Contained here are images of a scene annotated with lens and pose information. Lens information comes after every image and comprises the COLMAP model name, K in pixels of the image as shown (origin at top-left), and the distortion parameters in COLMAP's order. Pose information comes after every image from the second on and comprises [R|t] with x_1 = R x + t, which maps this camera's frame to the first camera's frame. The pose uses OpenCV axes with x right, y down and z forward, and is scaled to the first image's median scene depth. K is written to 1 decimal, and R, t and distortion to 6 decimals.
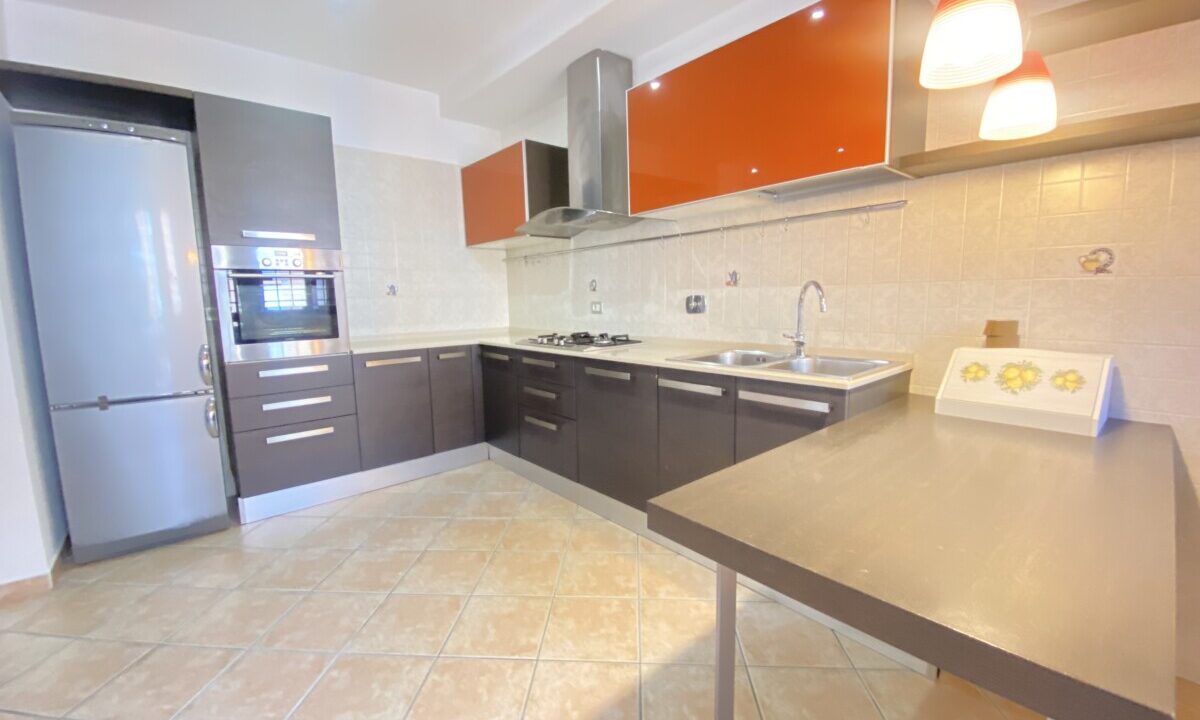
lens RADIAL K [[478.8, 0, 603.5], [0, 478.8, 359.5], [0, 0, 1]] dist [-0.004194, -0.000724]
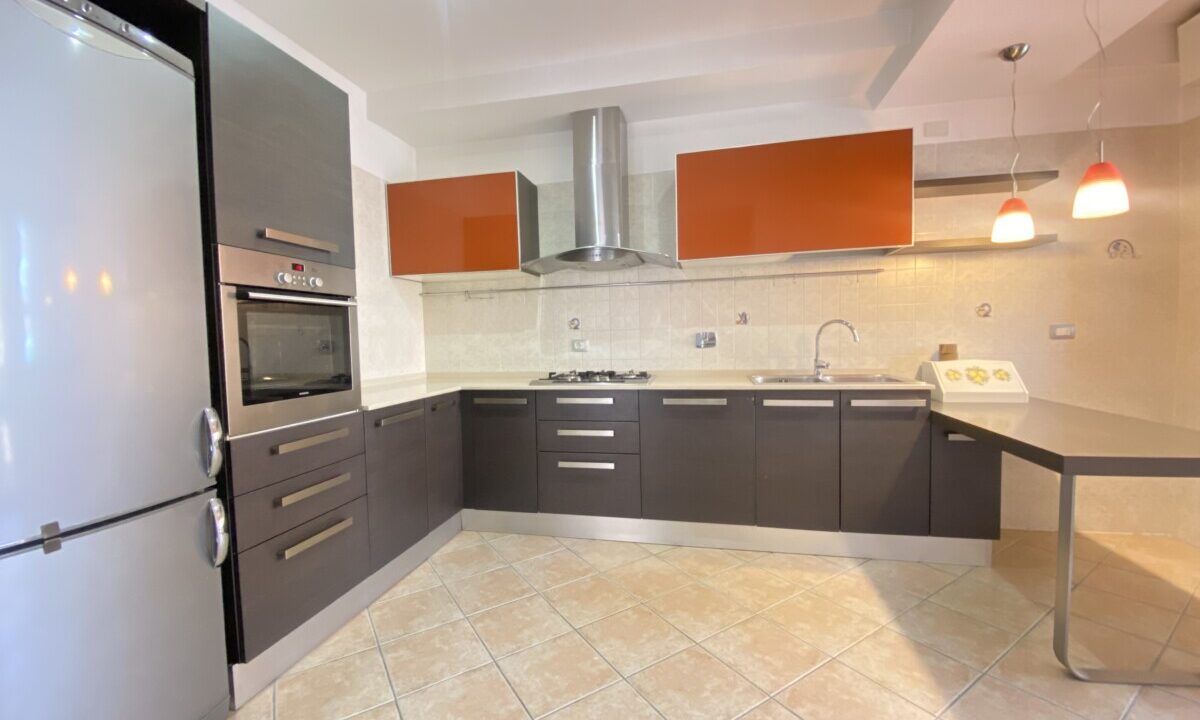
lens RADIAL K [[478.8, 0, 604.8], [0, 478.8, 358.6], [0, 0, 1]] dist [-0.004194, -0.000724]
pose [[0.813937, -0.026232, 0.580360, -0.734928], [0.083336, 0.993921, -0.071951, -0.007203], [-0.574945, 0.106929, 0.811175, 0.218264]]
